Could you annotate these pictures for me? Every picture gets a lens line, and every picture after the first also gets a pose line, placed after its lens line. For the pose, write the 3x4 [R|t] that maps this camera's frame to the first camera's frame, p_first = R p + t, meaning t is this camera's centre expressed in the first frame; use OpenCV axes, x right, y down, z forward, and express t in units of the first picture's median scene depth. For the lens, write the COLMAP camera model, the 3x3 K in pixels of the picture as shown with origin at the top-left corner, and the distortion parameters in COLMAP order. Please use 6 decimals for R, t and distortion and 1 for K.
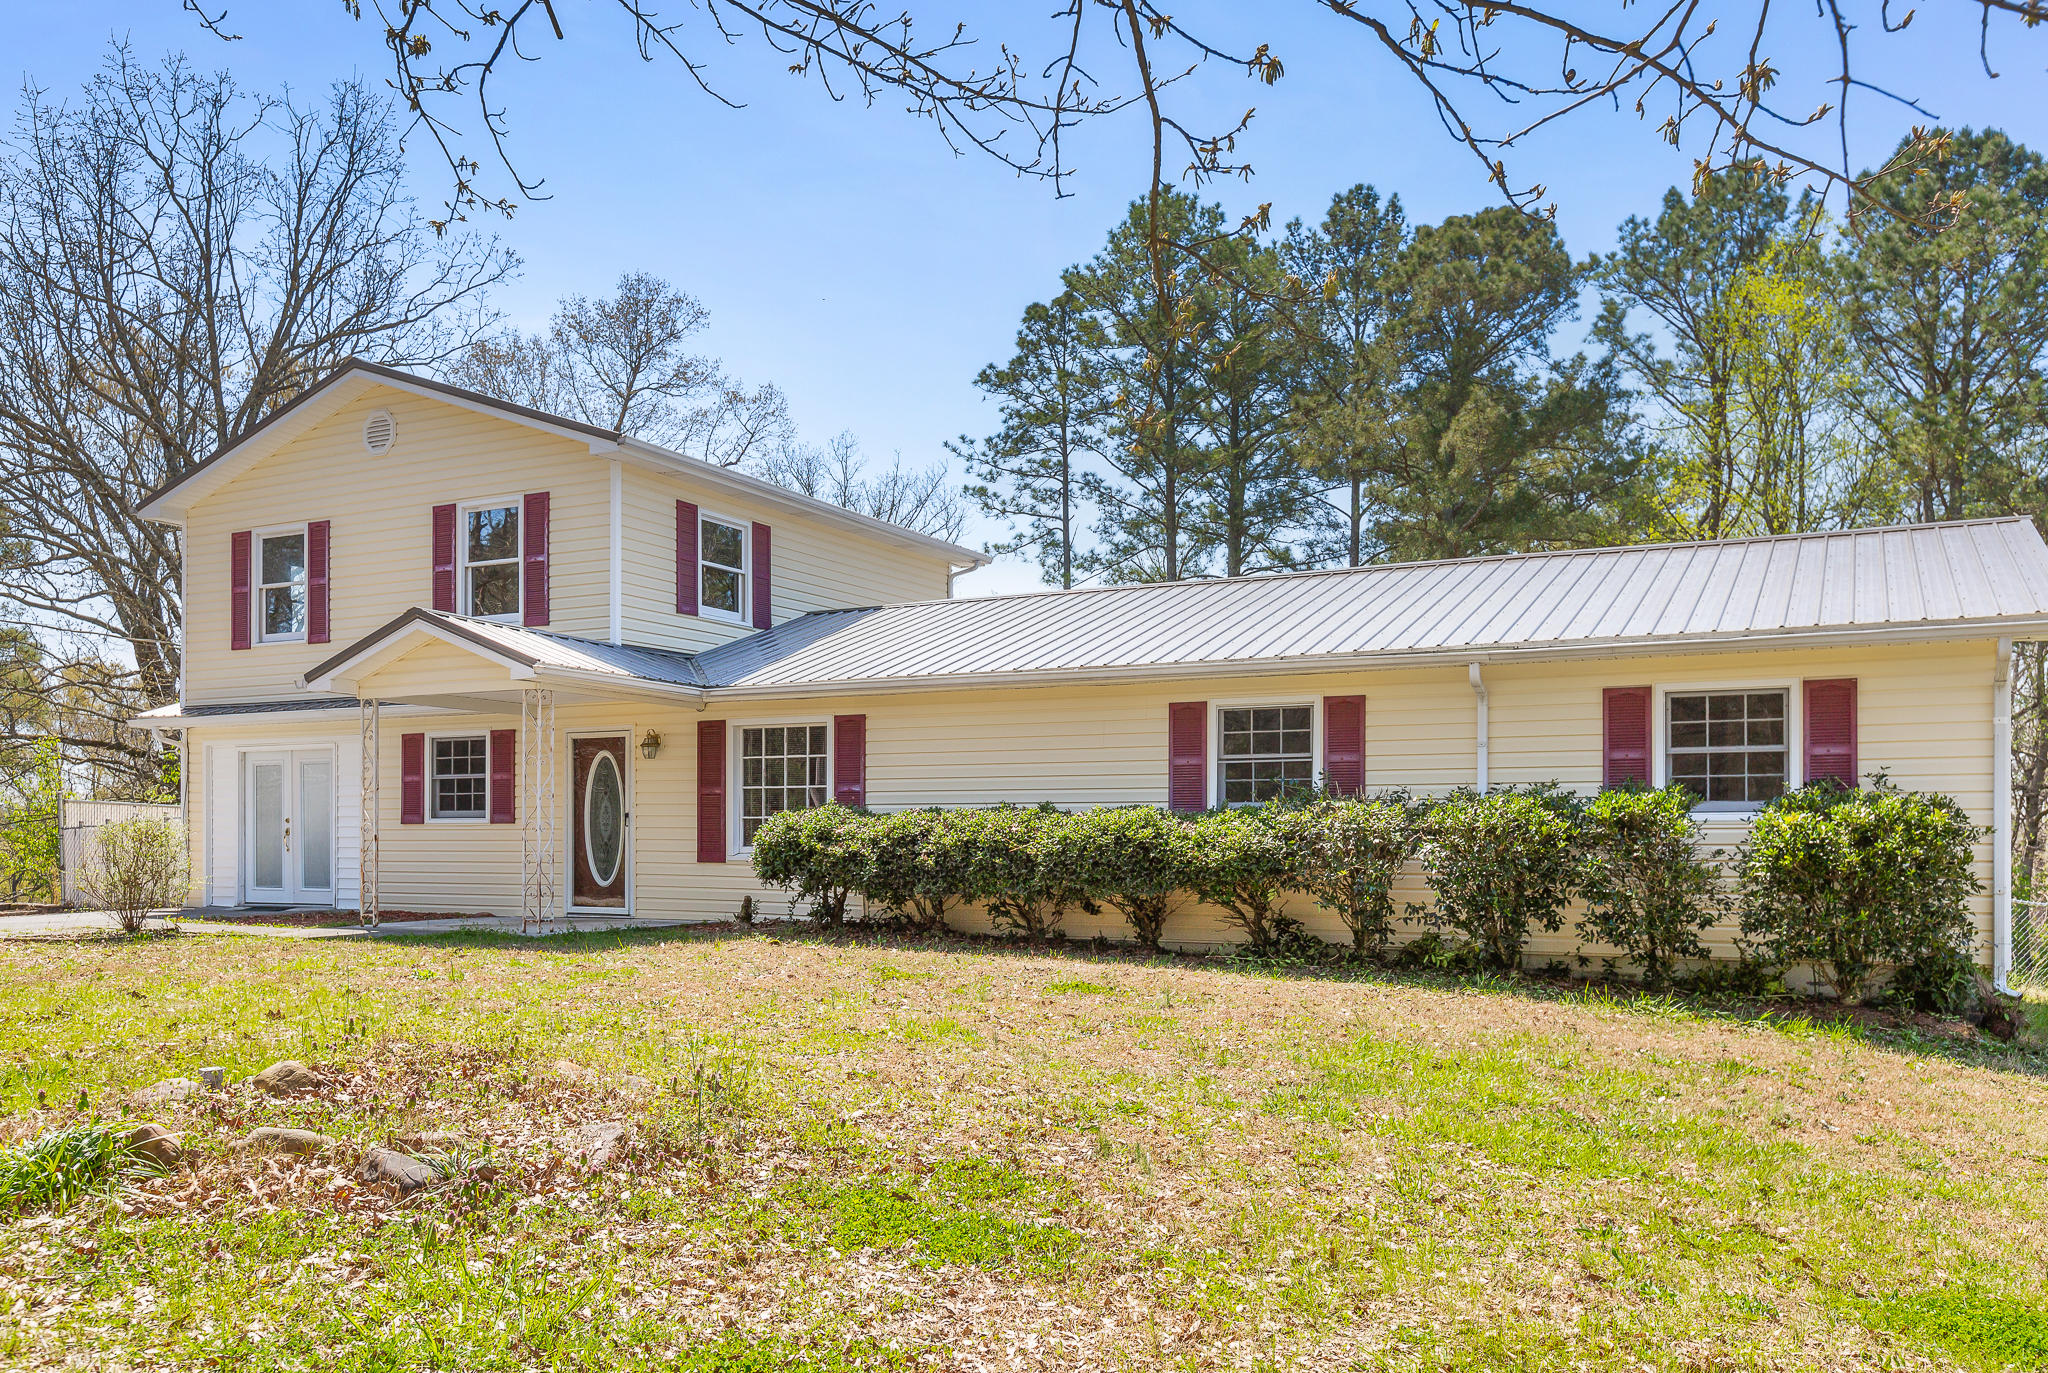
lens RADIAL K [[1614.7, 0, 1016.0], [0, 1614.7, 838.9], [0, 0, 1]] dist [0.005902, -0.005446]
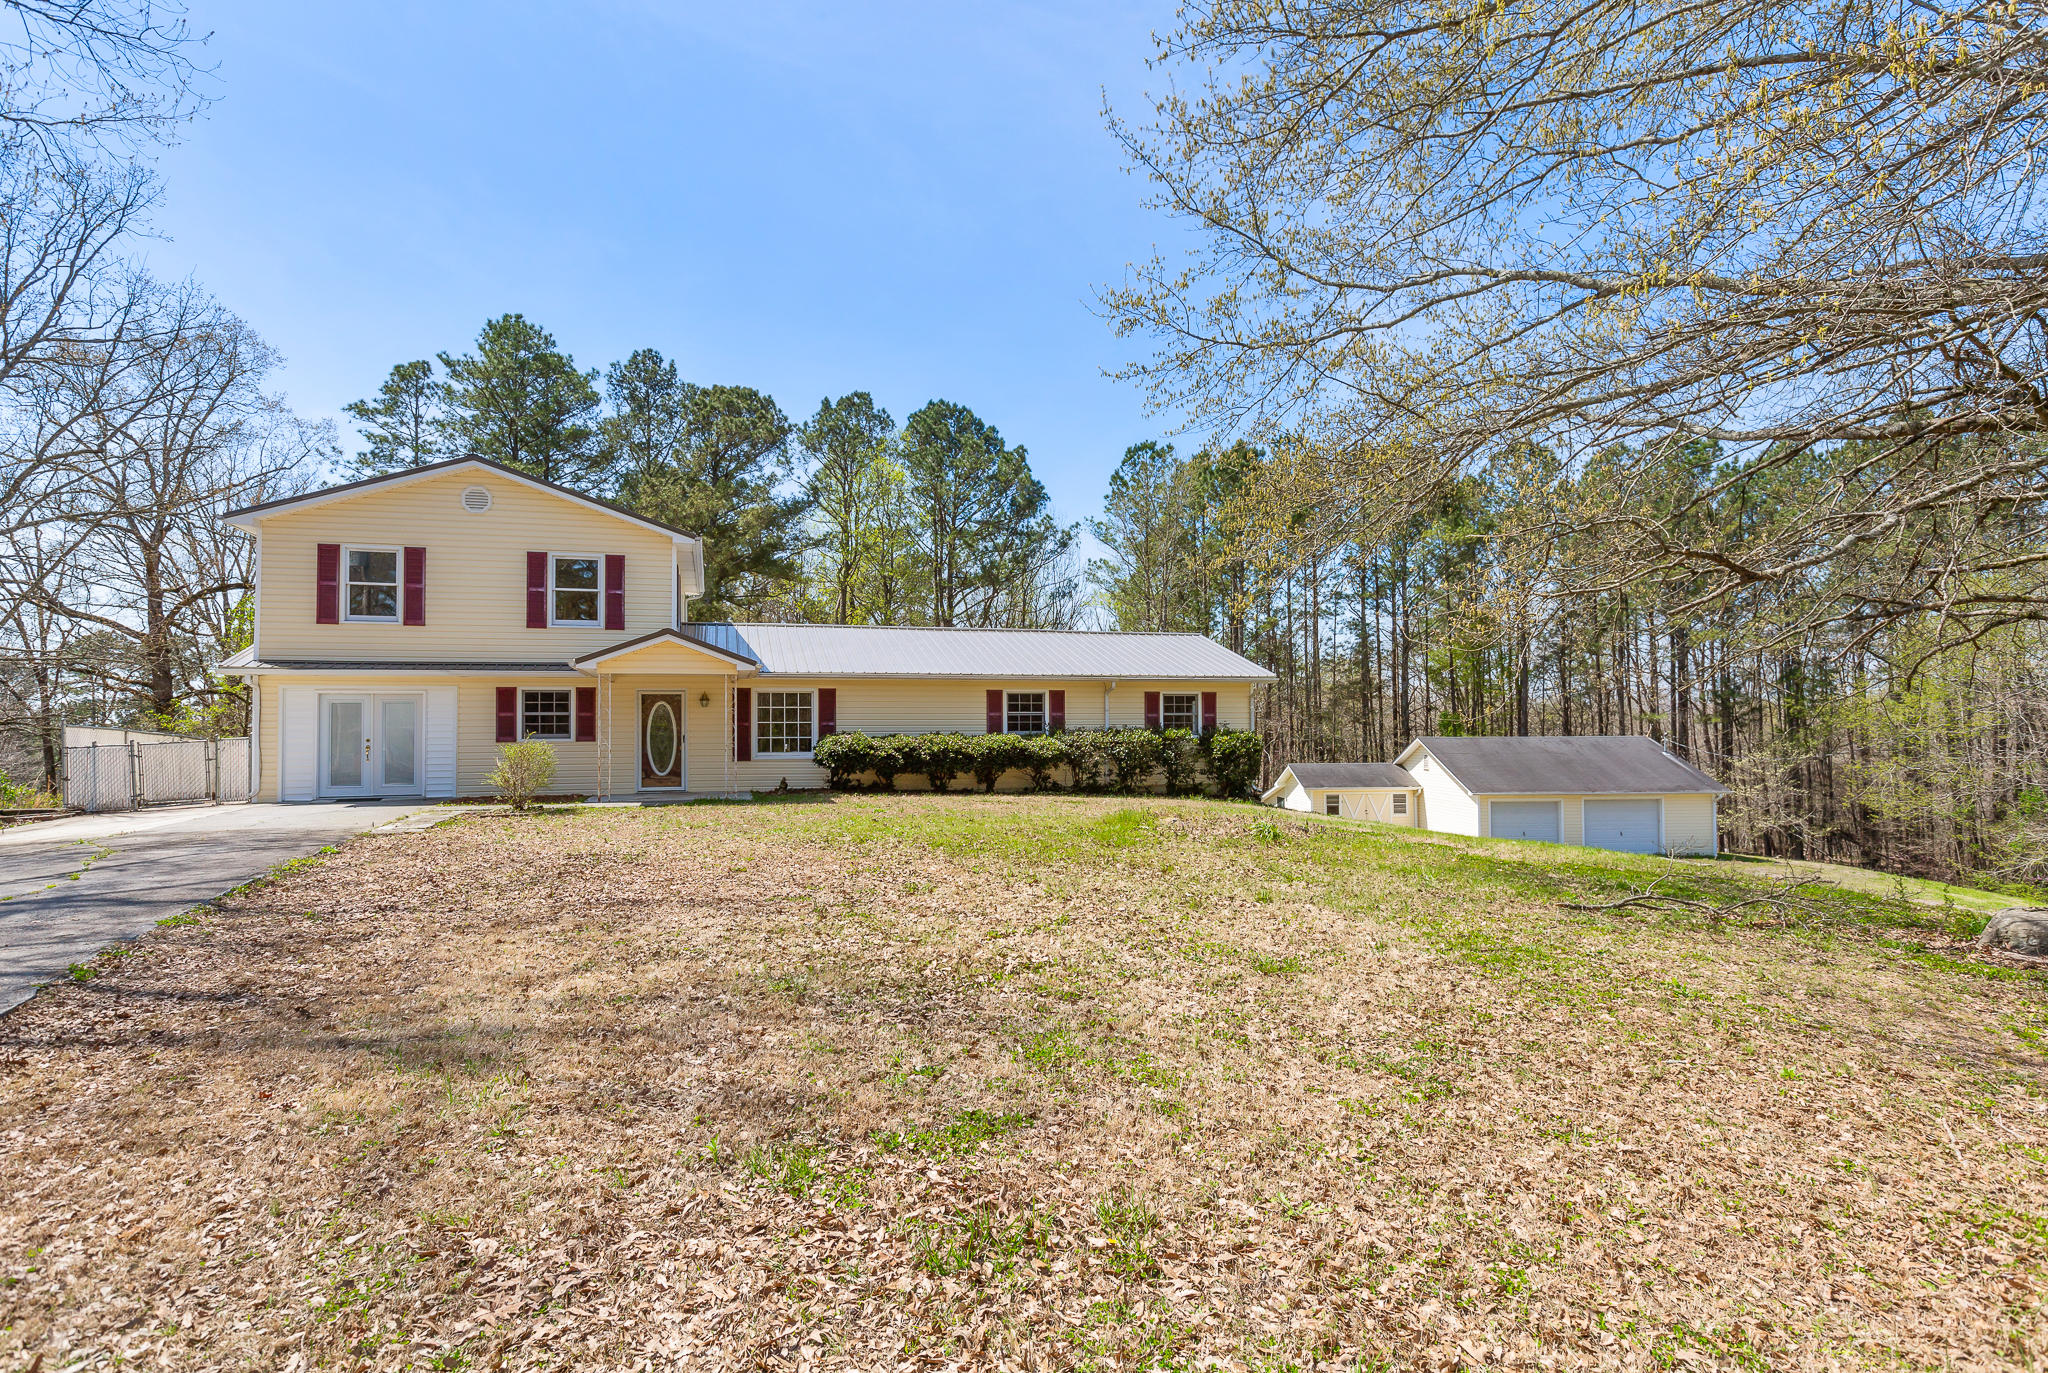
lens RADIAL K [[1057.8, 0, 1021.4], [0, 1057.8, 696.7], [0, 0, 1]] dist [-0.003955, -0.000147]
pose [[0.722630, 0.017382, 0.691016, -0.826259], [0.006433, 0.999471, -0.031868, -0.019785], [-0.691205, 0.027474, 0.722137, -0.155748]]
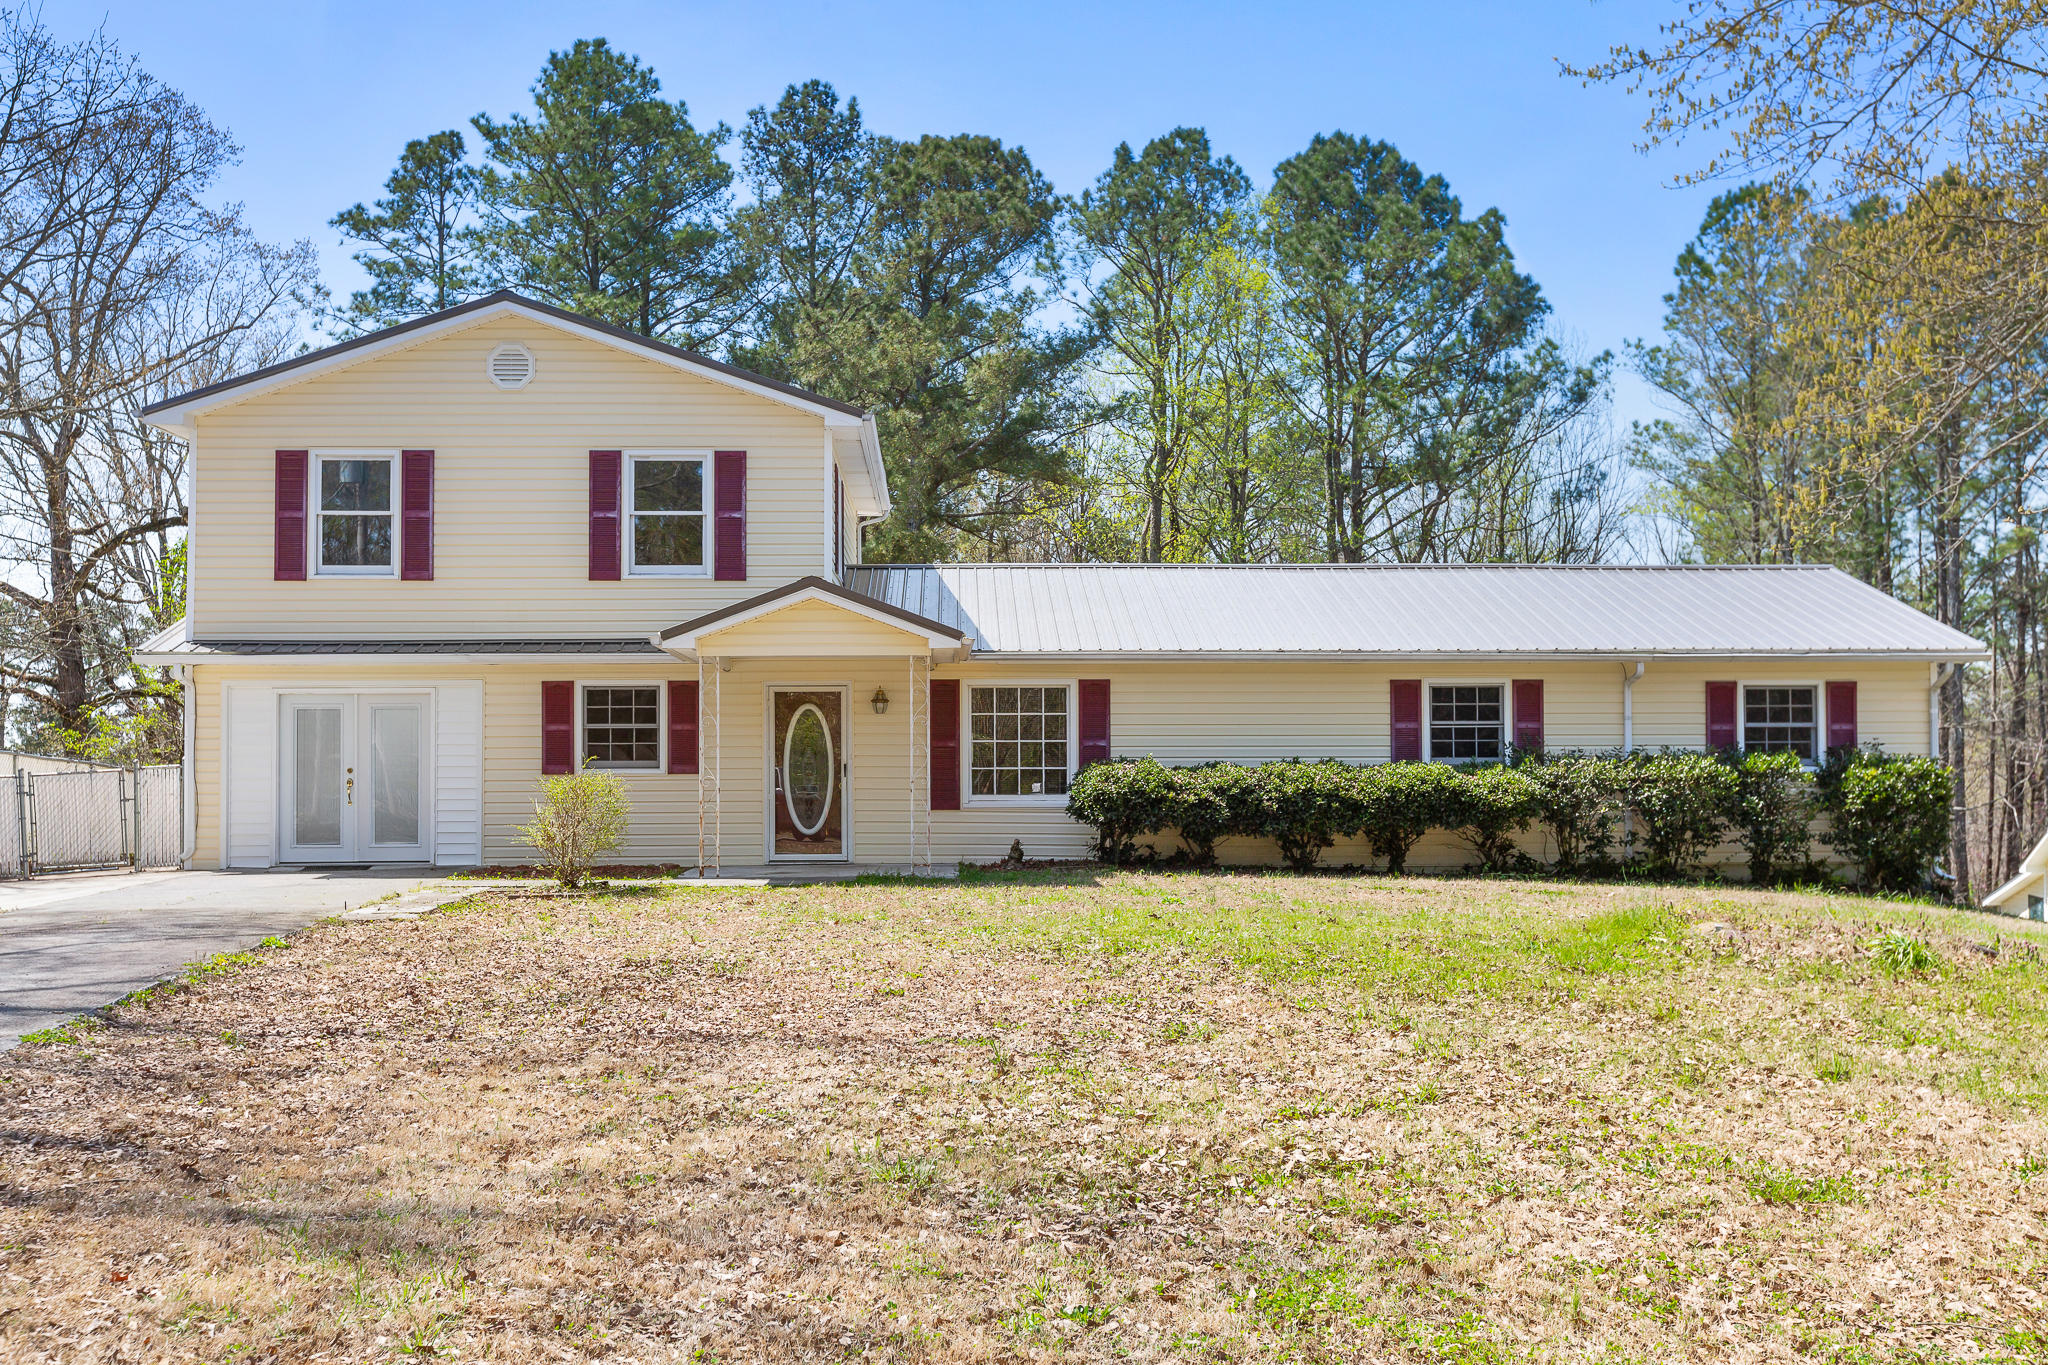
lens RADIAL K [[2004.0, 0, 1017.9], [0, 2004.0, 694.8], [0, 0, 1]] dist [-0.012548, 0.000000]
pose [[0.869596, 0.013129, 0.493590, -0.814890], [0.004092, 0.999421, -0.033792, -0.016785], [-0.493747, 0.031405, 0.869038, -0.205978]]
